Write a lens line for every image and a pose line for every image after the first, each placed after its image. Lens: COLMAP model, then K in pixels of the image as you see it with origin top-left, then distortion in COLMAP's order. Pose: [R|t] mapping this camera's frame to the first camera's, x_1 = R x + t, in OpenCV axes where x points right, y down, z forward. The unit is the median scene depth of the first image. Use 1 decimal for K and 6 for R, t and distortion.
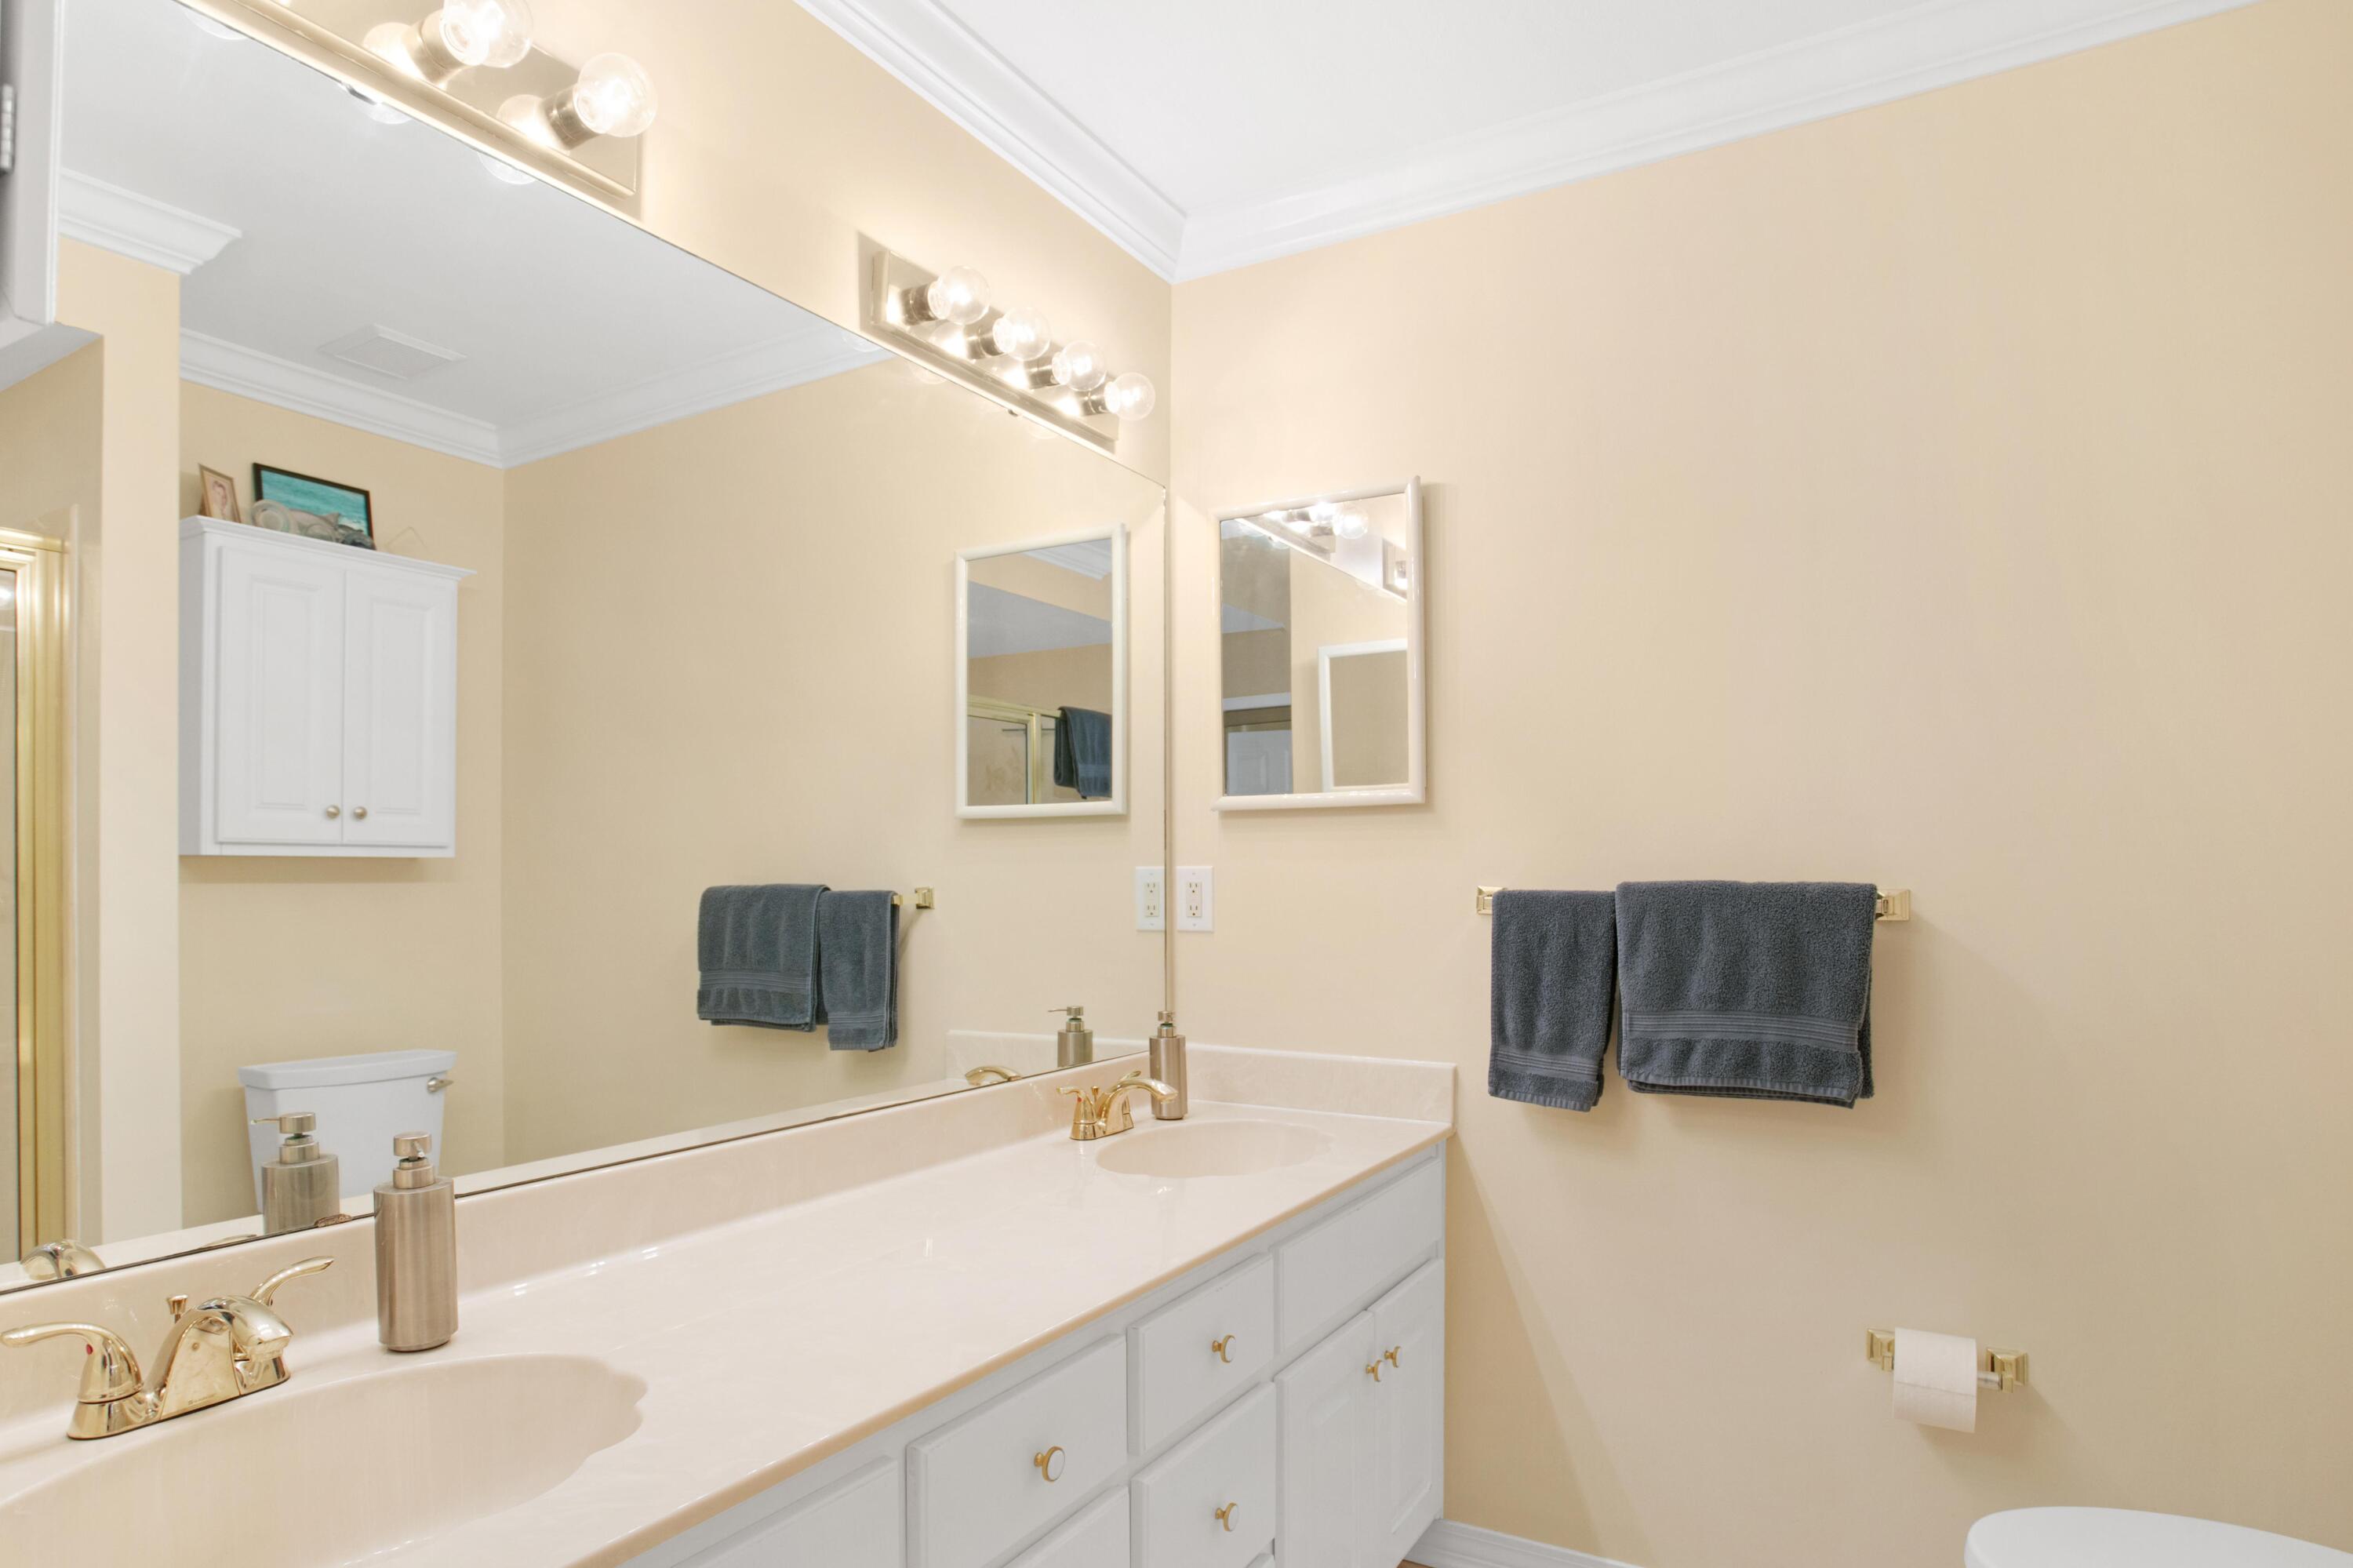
lens RADIAL K [[1328.2, 0, 1179.7], [0, 1328.2, 862.5], [0, 0, 1]] dist [-0.031028, -0.030578]
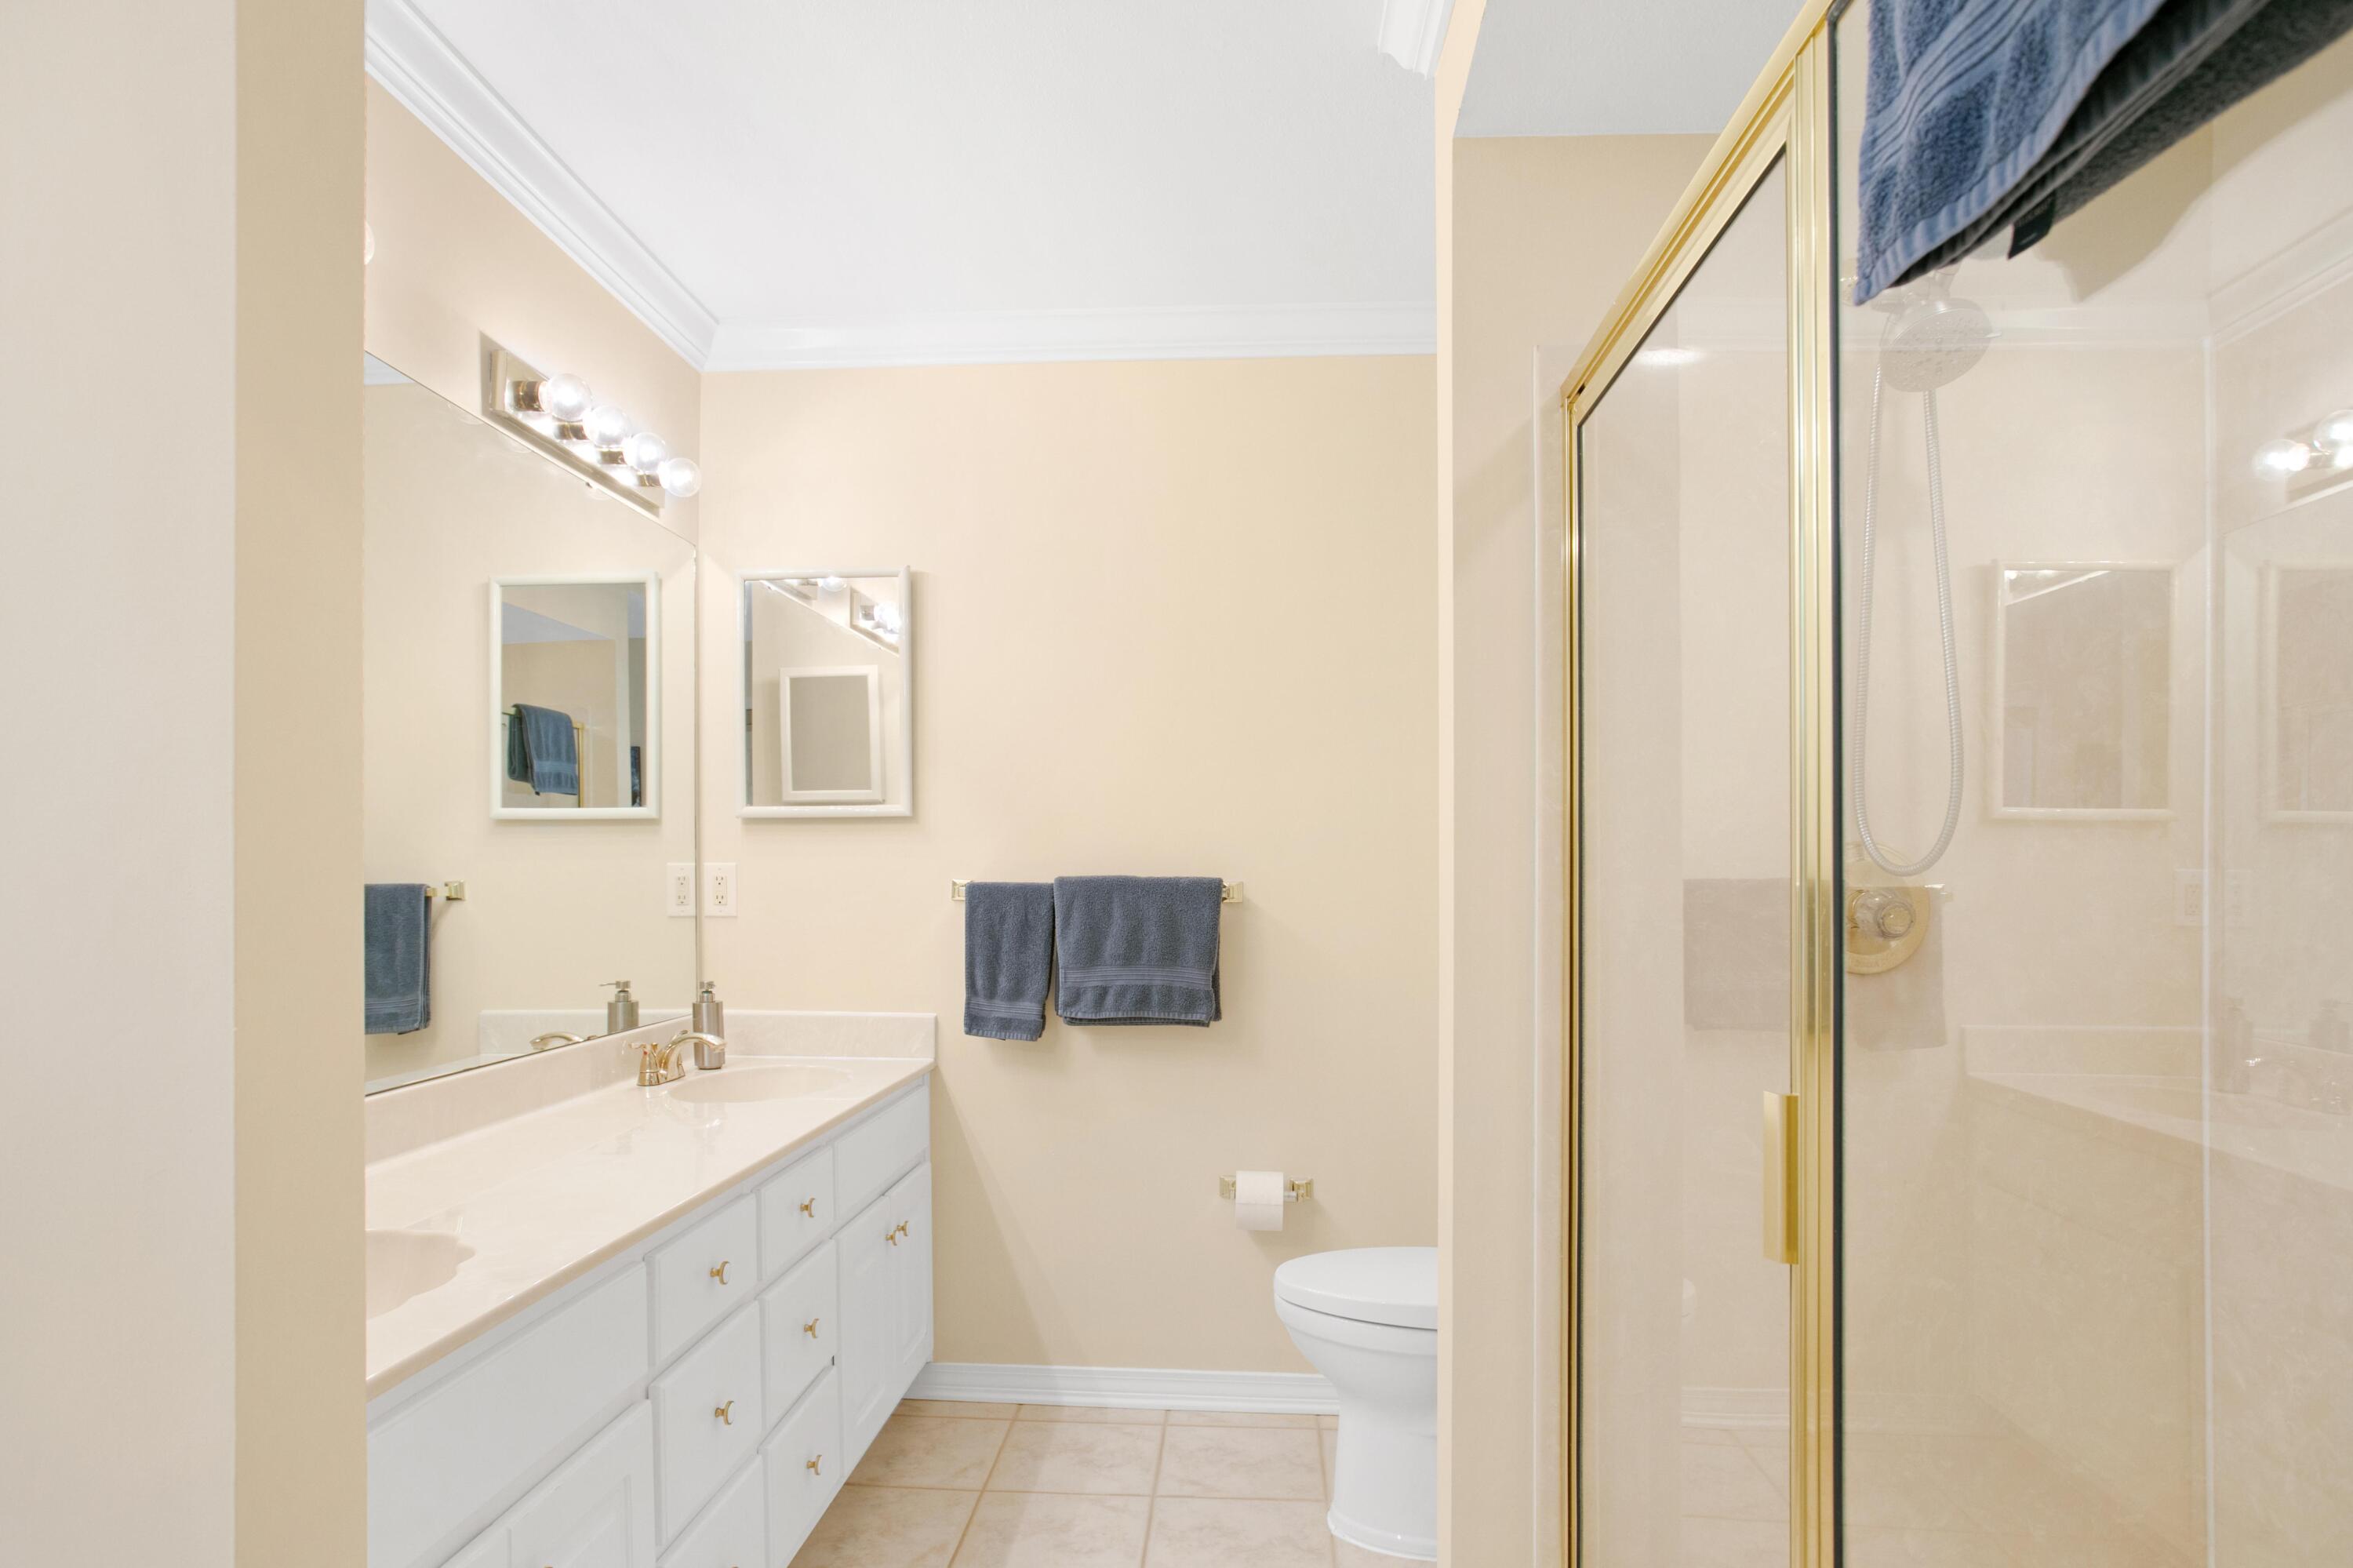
lens RADIAL K [[1284.7, 0, 1170.6], [0, 1284.7, 881.3], [0, 0, 1]] dist [-0.024496, -0.000006]
pose [[0.895929, -0.002286, 0.444192, -0.159957], [-0.007585, 0.999762, 0.020443, -0.008448], [-0.444133, -0.021685, 0.895698, -0.263741]]
